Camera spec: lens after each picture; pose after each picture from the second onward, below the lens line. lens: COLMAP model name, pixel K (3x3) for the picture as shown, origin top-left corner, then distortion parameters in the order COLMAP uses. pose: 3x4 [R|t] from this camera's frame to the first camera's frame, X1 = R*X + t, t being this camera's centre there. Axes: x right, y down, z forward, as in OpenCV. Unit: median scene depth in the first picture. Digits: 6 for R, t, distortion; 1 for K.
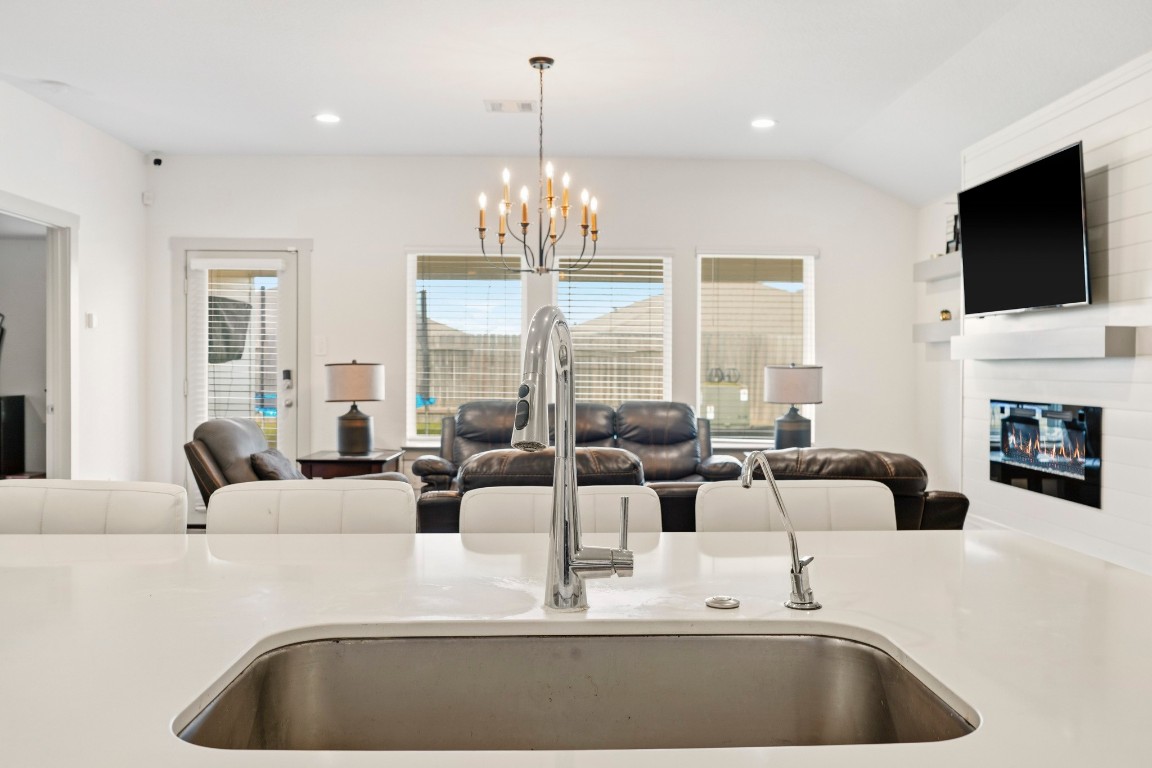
lens RADIAL K [[925.2, 0, 579.5], [0, 925.2, 369.3], [0, 0, 1]] dist [-0.013368, -0.007173]
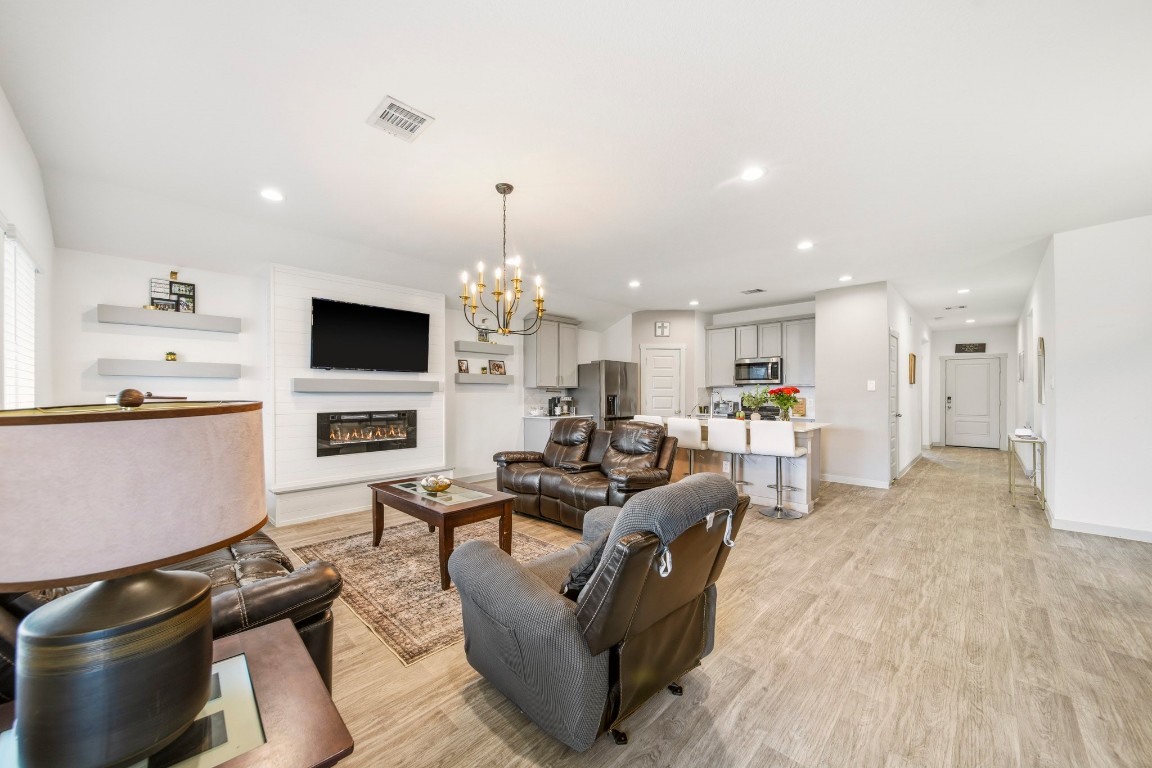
lens RADIAL K [[422.1, 0, 577.5], [0, 422.1, 391.3], [0, 0, 1]] dist [-0.000353, -0.000061]
pose [[-0.688633, 0.000884, 0.725109, -0.515134], [0.002434, 0.999996, 0.001092, -0.010287], [-0.725106, 0.002517, -0.688633, 1.181635]]
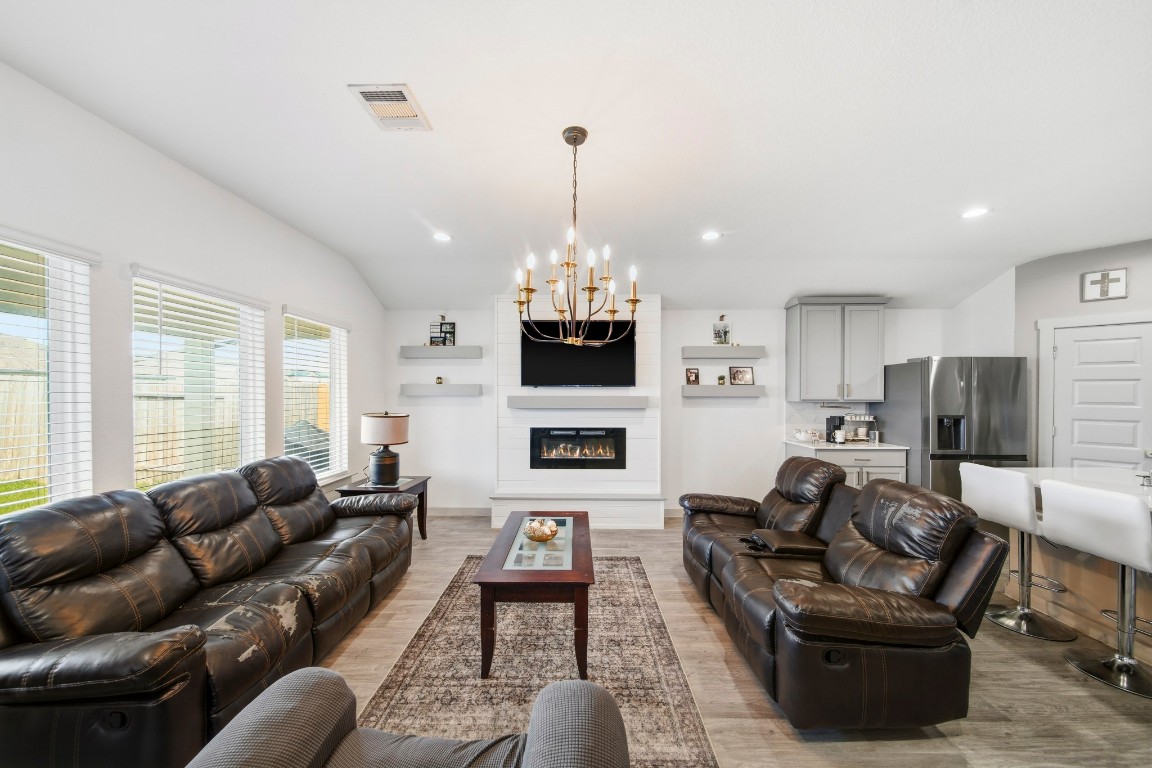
lens RADIAL K [[412.1, 0, 574.2], [0, 412.1, 394.3], [0, 0, 1]] dist [-0.004668, -0.000111]
pose [[0.062204, -0.007183, 0.998038, -0.420377], [0.004673, 0.999965, 0.006906, -0.043839], [-0.998052, 0.004234, 0.062236, 0.834268]]
